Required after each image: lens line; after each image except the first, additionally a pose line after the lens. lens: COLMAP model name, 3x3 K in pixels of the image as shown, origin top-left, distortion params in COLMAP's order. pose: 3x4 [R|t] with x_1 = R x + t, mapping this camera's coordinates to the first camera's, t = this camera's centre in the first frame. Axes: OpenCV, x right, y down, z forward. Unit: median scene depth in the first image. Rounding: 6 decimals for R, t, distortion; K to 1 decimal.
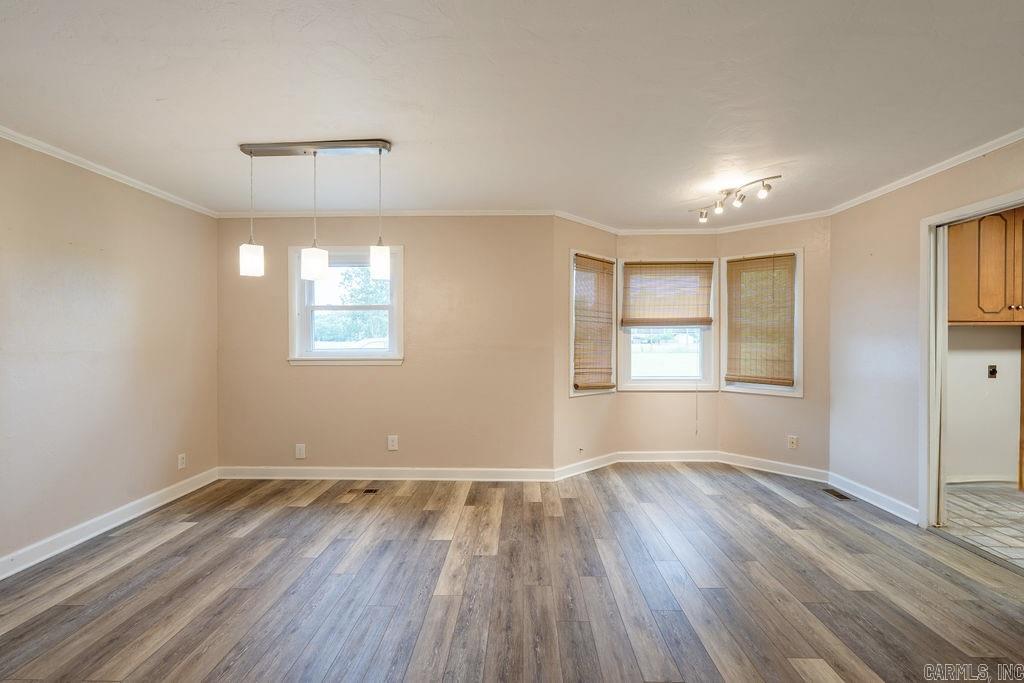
lens RADIAL K [[455.1, 0, 510.8], [0, 455.1, 342.1], [0, 0, 1]] dist [-0.002486, 0.000183]
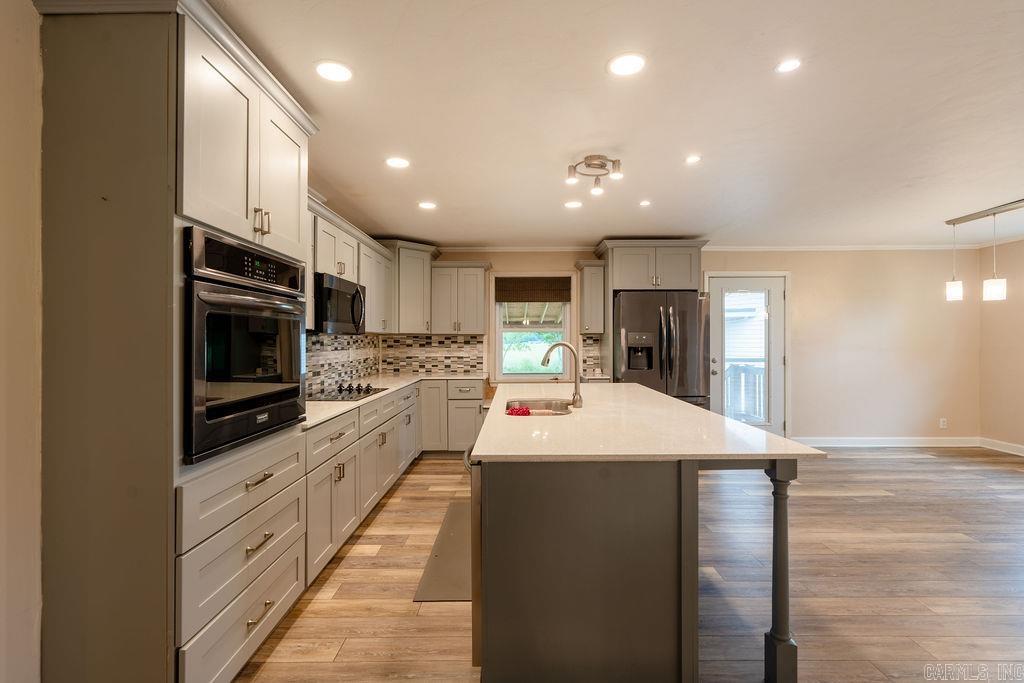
lens RADIAL K [[455.1, 0, 510.9], [0, 455.1, 336.9], [0, 0, 1]] dist [-0.002486, 0.000183]
pose [[0.018147, -0.006357, -0.999815, 0.863642], [-0.003682, 0.999973, -0.006425, -0.002666], [0.999829, 0.003798, 0.018123, -0.507491]]
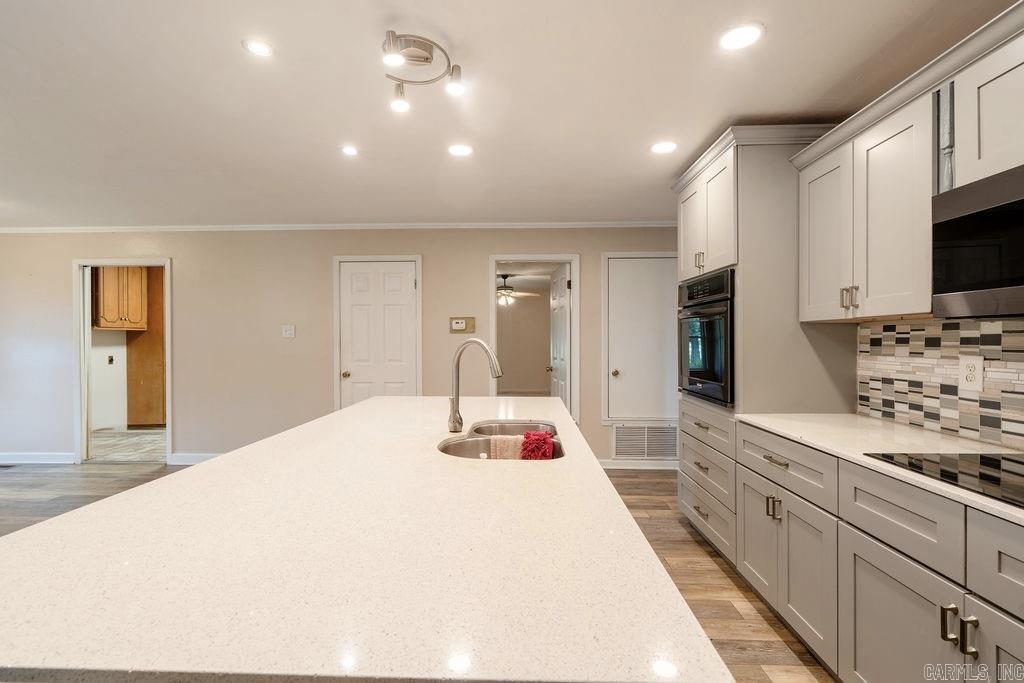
lens RADIAL K [[455.1, 0, 509.5], [0, 455.1, 344.0], [0, 0, 1]] dist [-0.002486, 0.000183]
pose [[0.002556, -0.011877, 0.999926, -0.587780], [0.005038, 0.999917, 0.011864, -0.000539], [-0.999984, 0.005007, 0.002616, -0.437548]]
